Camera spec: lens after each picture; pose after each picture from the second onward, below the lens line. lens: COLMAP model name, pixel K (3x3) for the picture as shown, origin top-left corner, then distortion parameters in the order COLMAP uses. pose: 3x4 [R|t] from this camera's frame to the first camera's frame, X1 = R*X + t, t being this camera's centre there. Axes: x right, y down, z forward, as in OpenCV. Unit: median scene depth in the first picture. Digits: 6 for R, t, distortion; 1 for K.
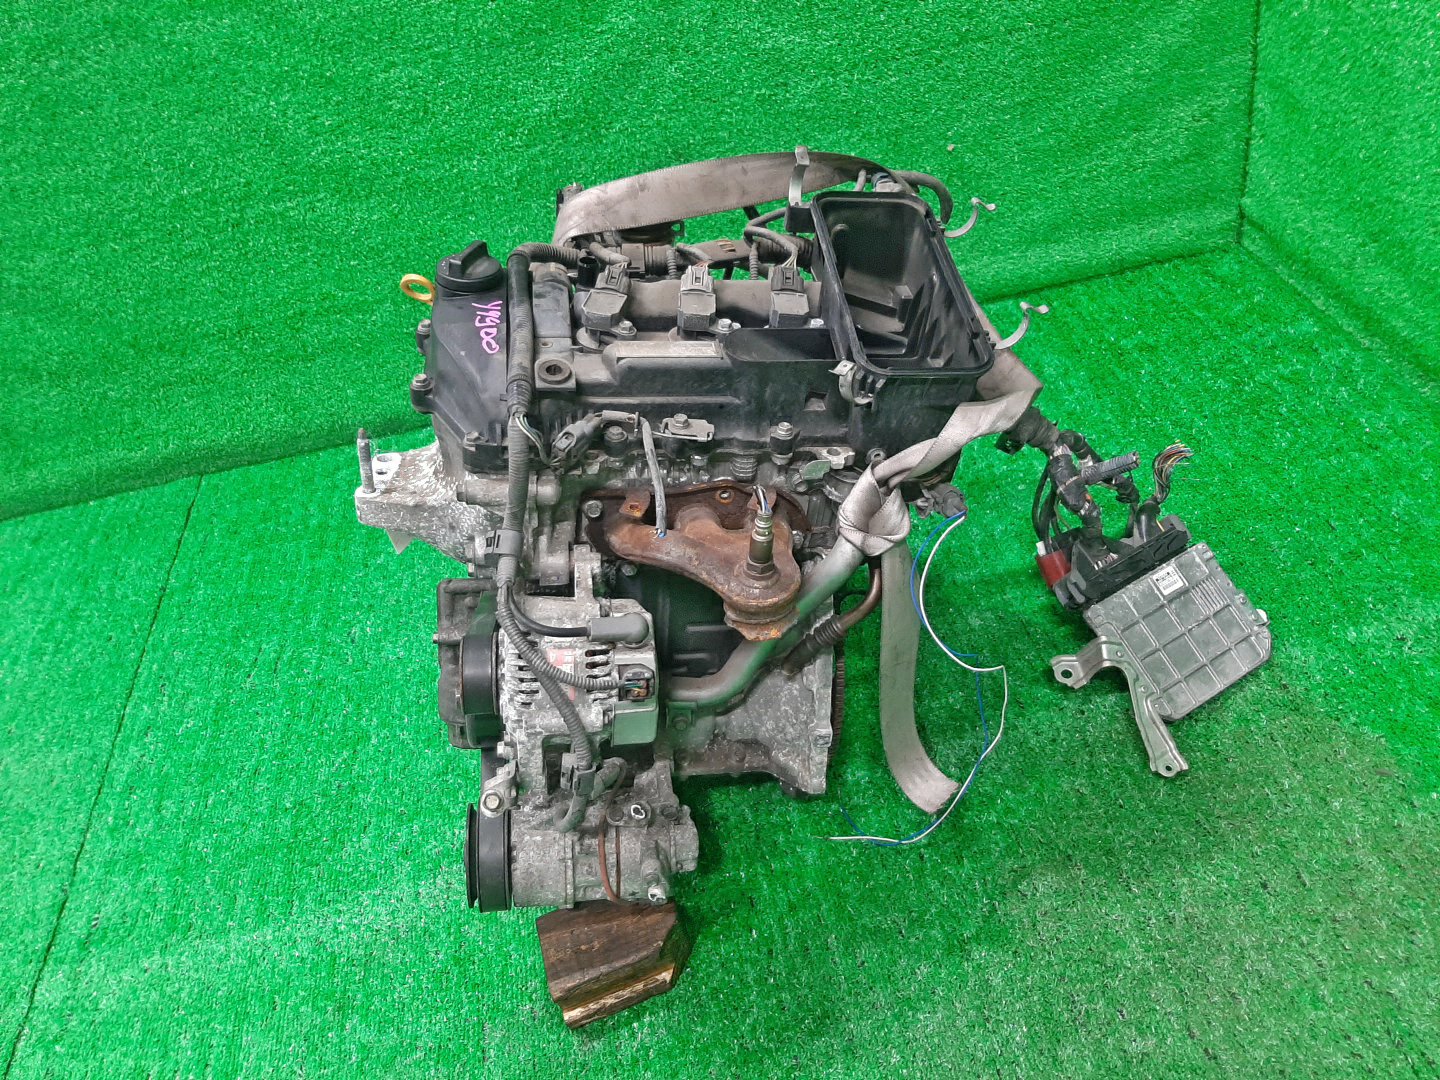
lens RADIAL K [[1109.0, 0, 725.0], [0, 1109.0, 534.1], [0, 0, 1]] dist [0.061421, -0.114026]
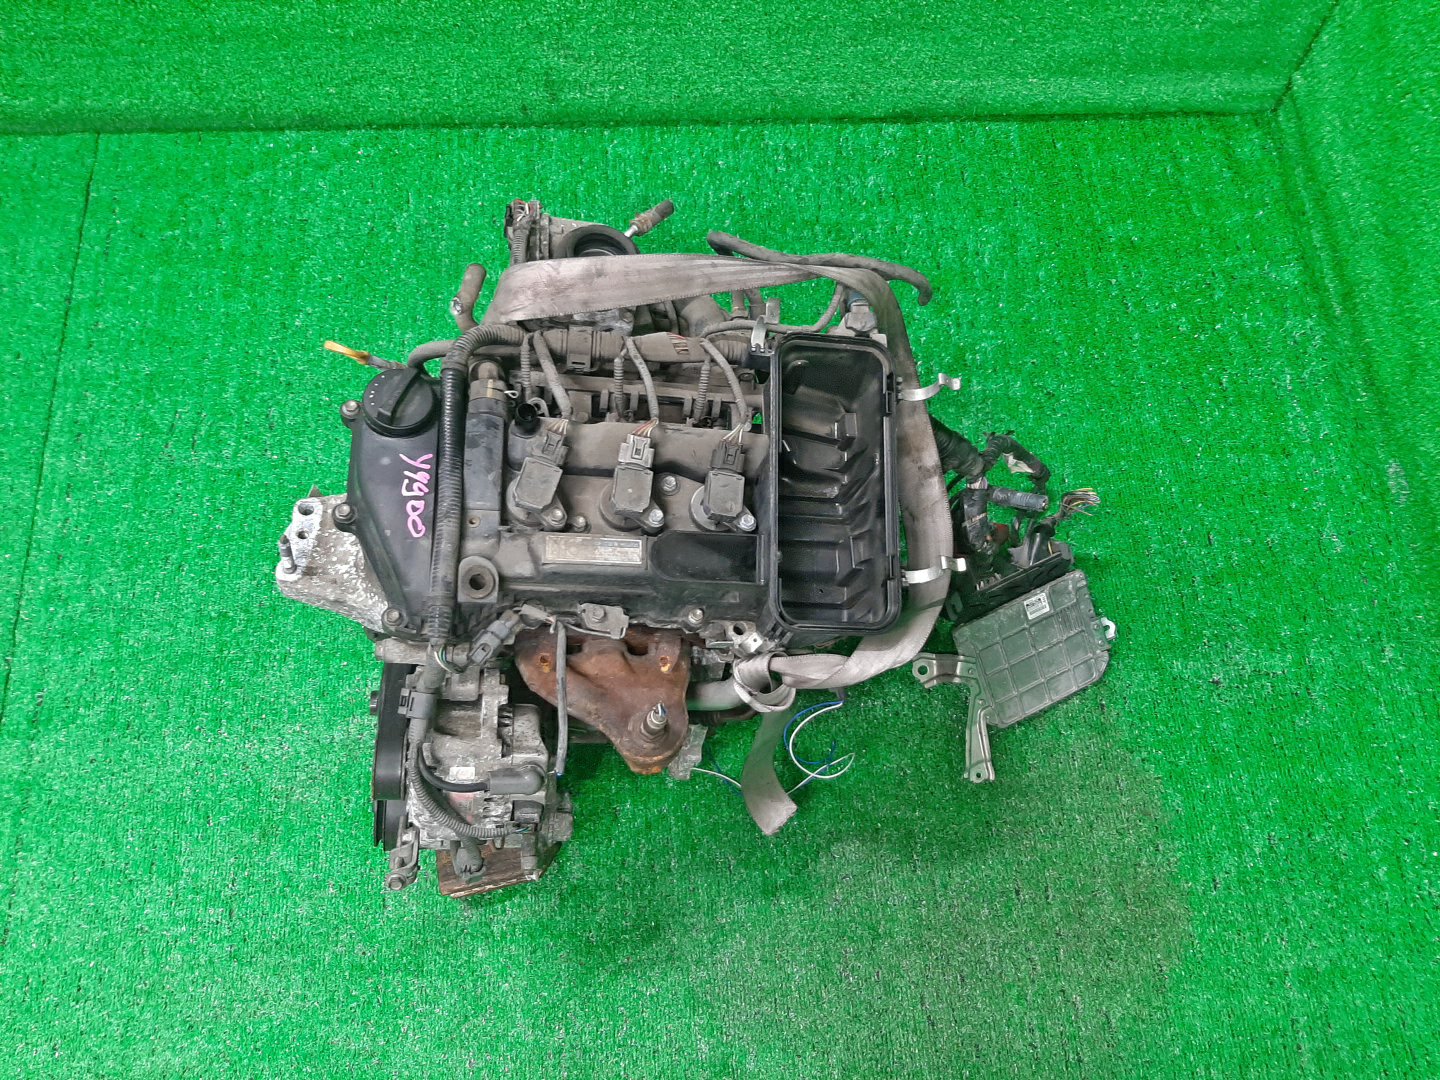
lens RADIAL K [[1109.0, 0, 725.0], [0, 1109.0, 534.1], [0, 0, 1]] dist [0.061421, -0.114026]
pose [[0.982601, 0.152747, 0.105657, -0.031434], [-0.184764, 0.861802, 0.472398, -0.494921], [-0.018898, -0.483700, 0.875030, 0.086744]]
